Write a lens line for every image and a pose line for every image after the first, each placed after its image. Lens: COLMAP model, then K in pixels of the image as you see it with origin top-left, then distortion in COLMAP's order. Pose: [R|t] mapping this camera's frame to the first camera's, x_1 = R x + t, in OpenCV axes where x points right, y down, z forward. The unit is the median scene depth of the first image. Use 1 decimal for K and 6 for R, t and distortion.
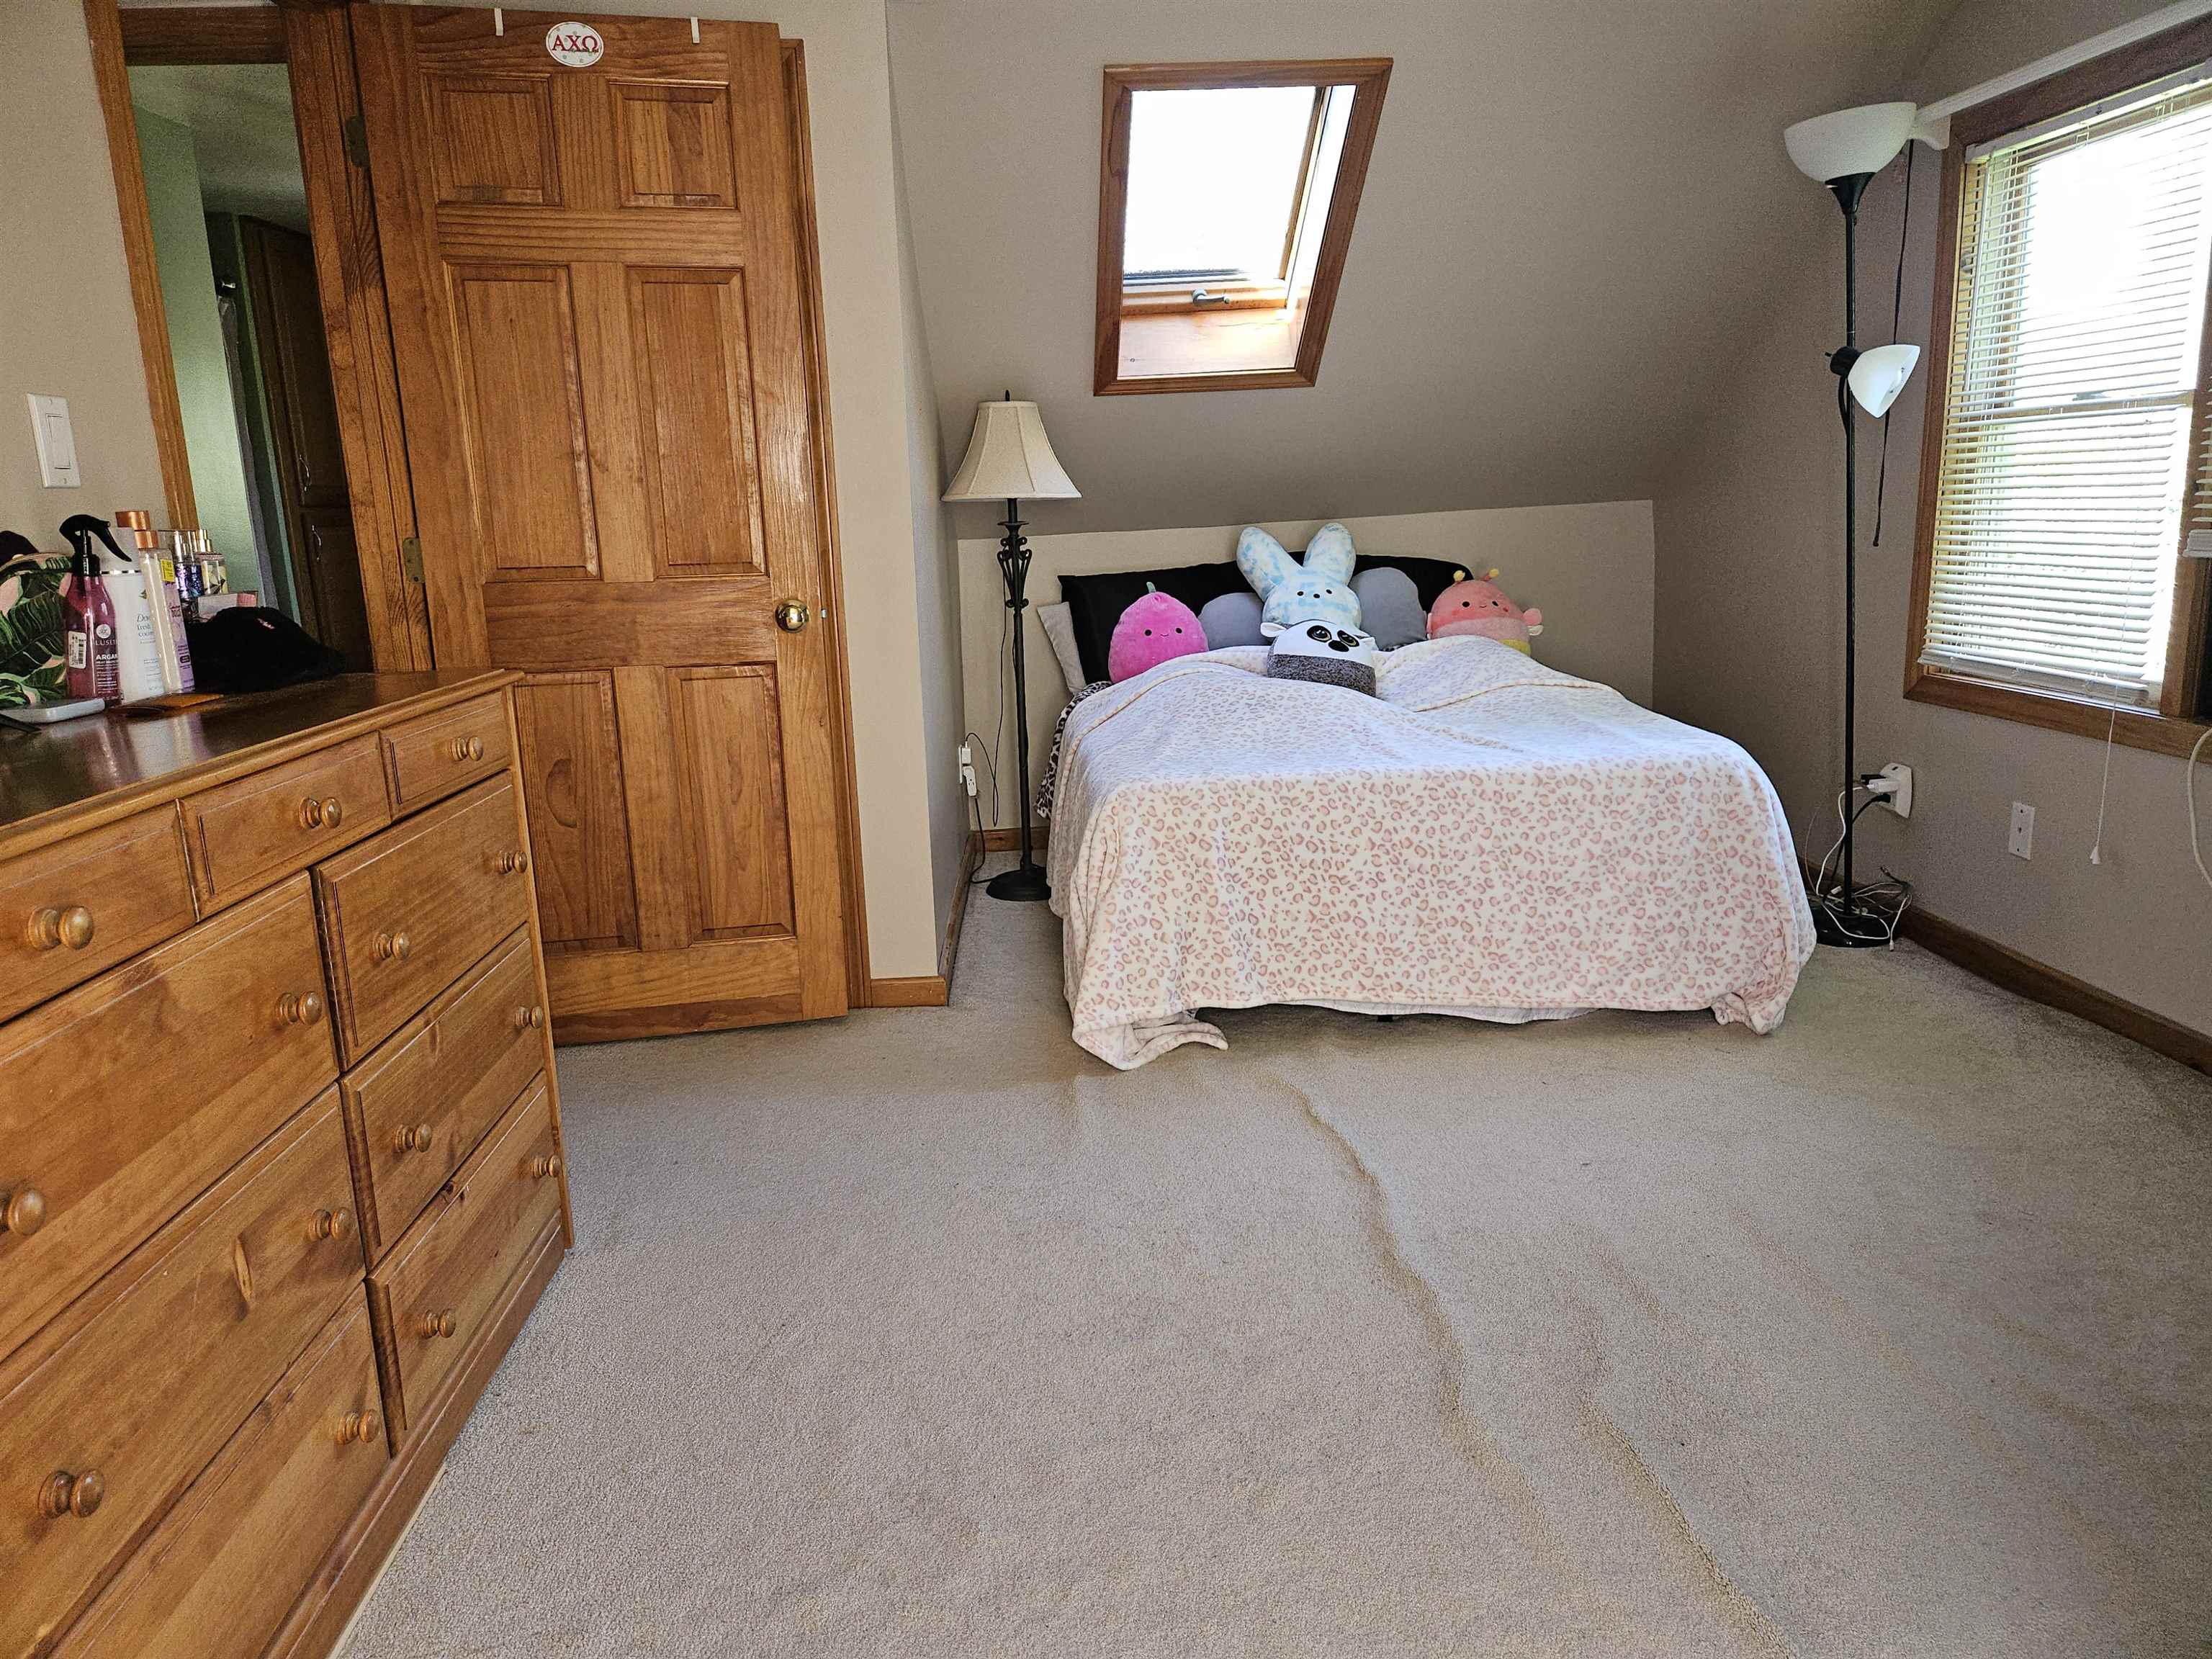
lens RADIAL K [[1486.0, 0, 1119.3], [0, 1486.0, 832.2], [0, 0, 1]] dist [0.061124, -0.048464]
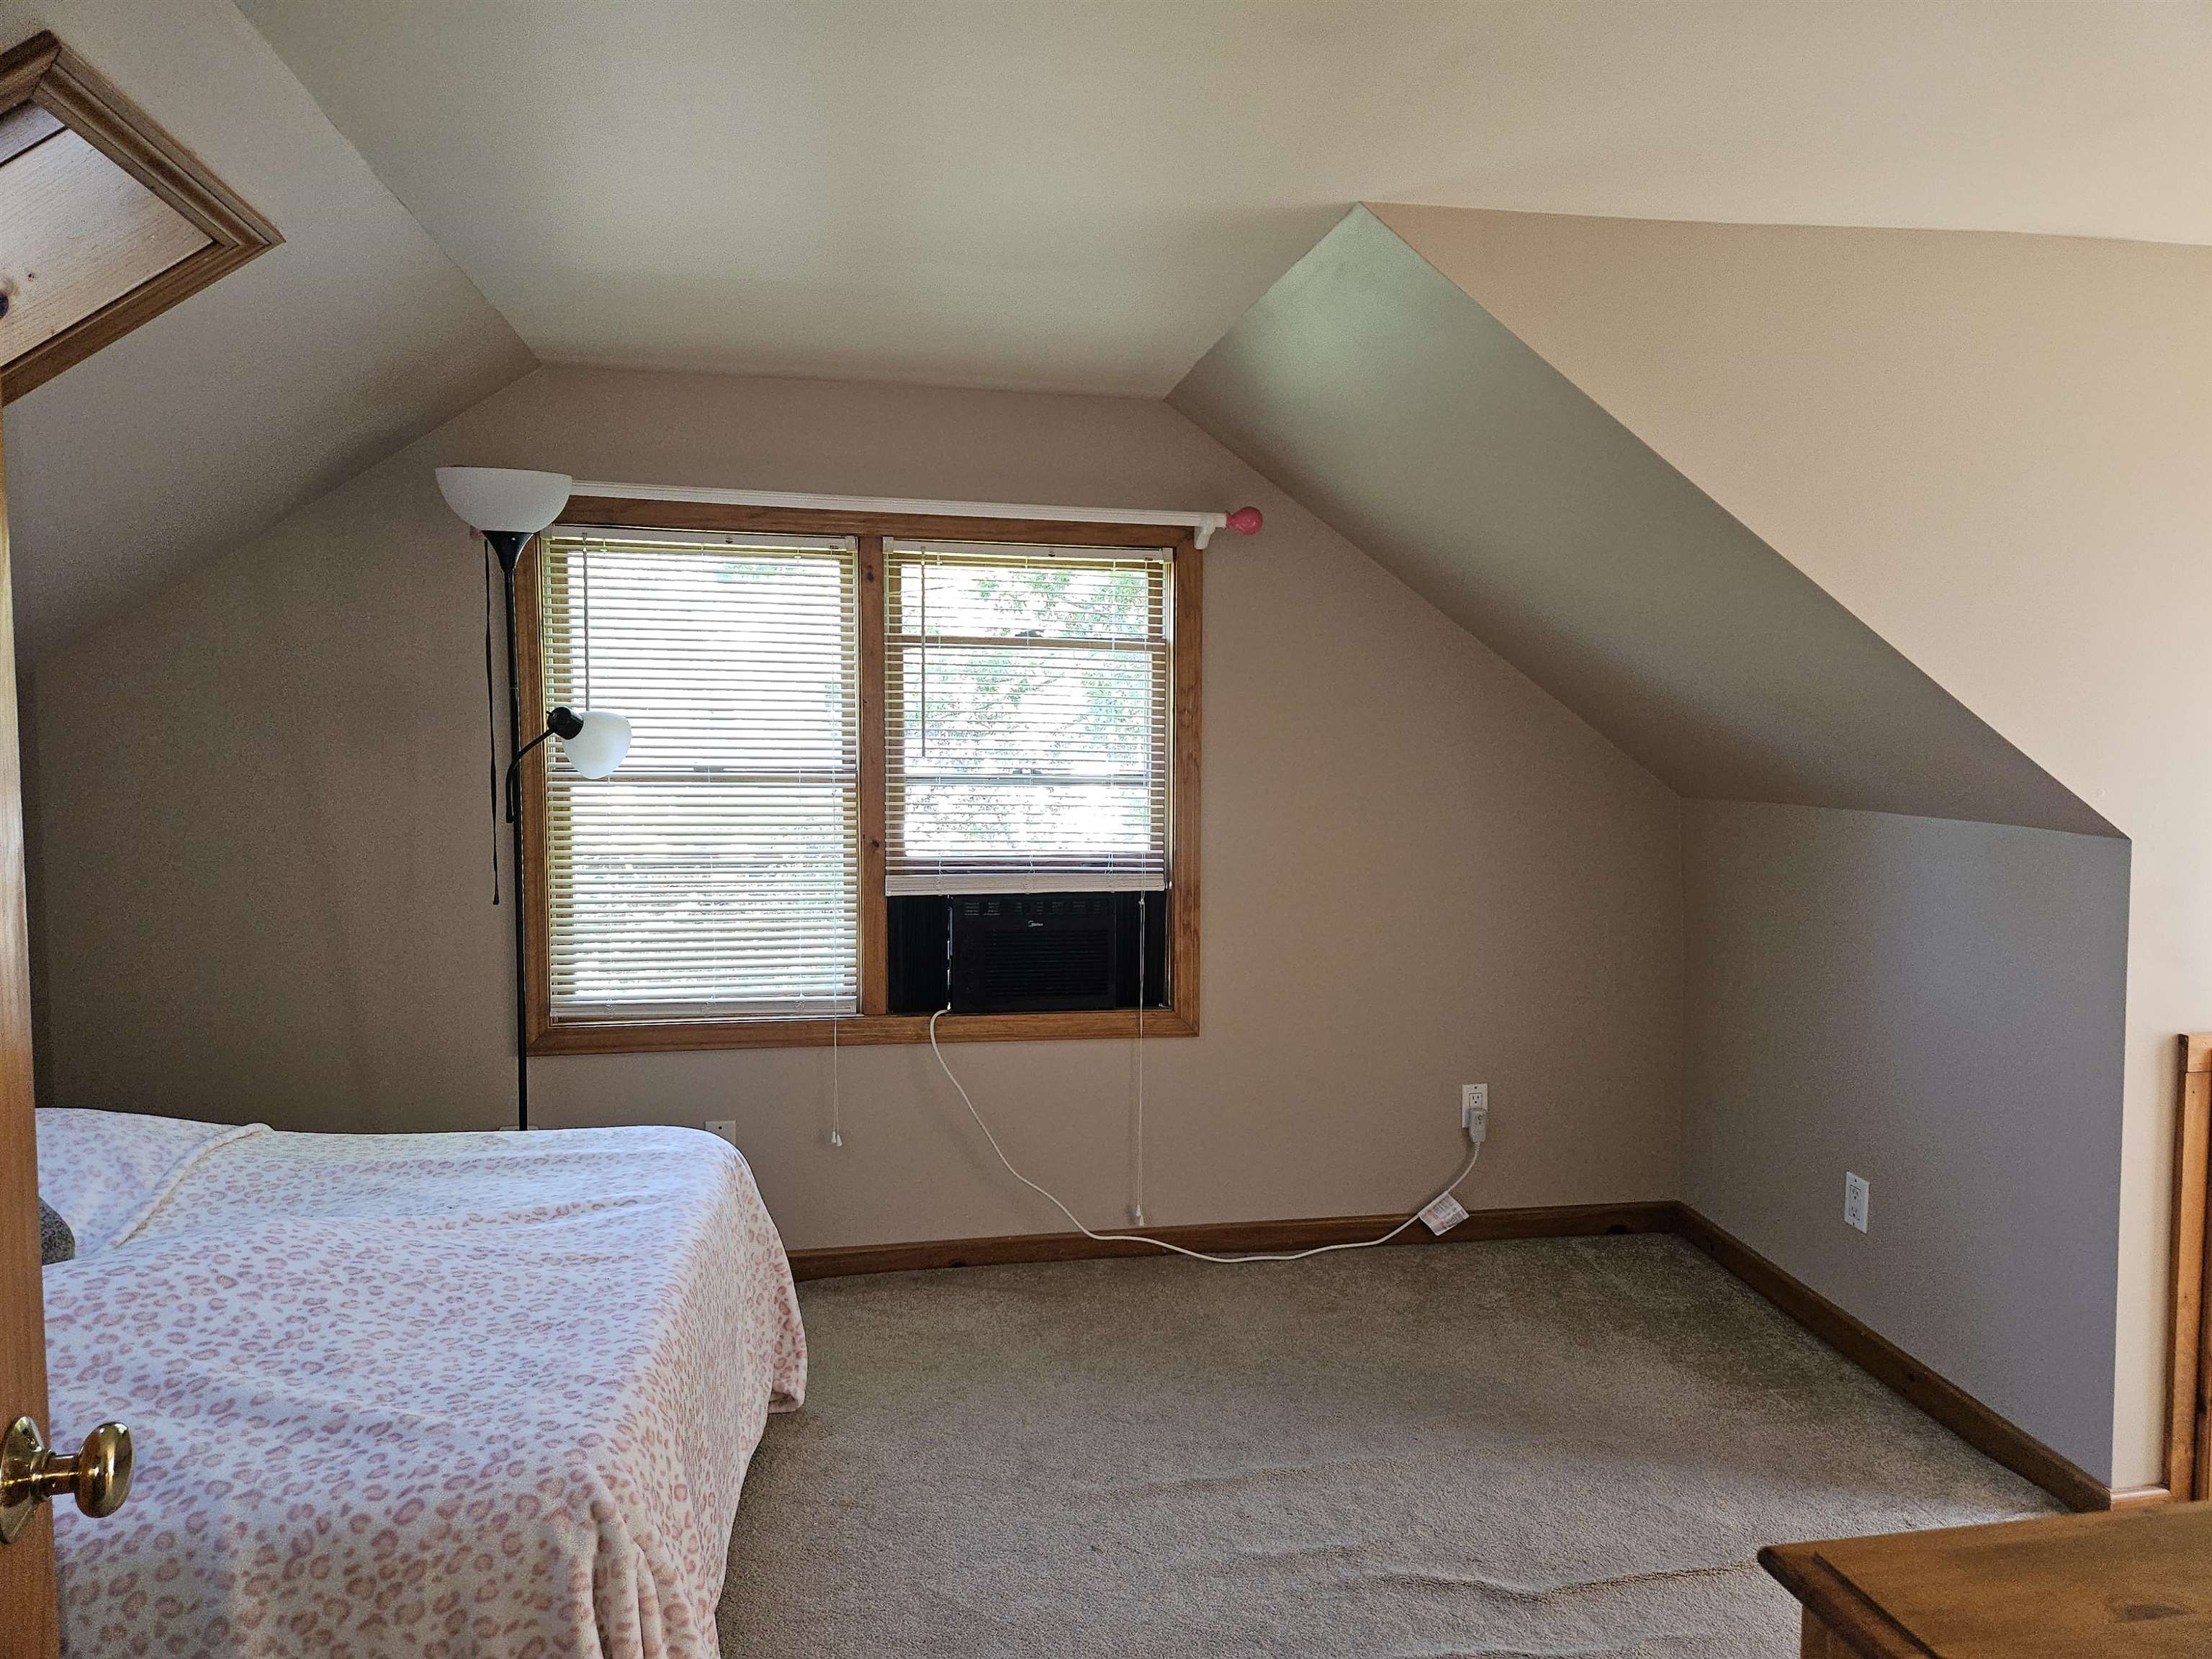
lens RADIAL K [[1486.0, 0, 1119.3], [0, 1486.0, 832.2], [0, 0, 1]] dist [0.061124, -0.048464]
pose [[-0.108206, -0.044317, 0.993140, -0.549181], [0.212669, 0.974847, 0.066672, -0.250004], [-0.971114, 0.218424, -0.096059, 0.813344]]
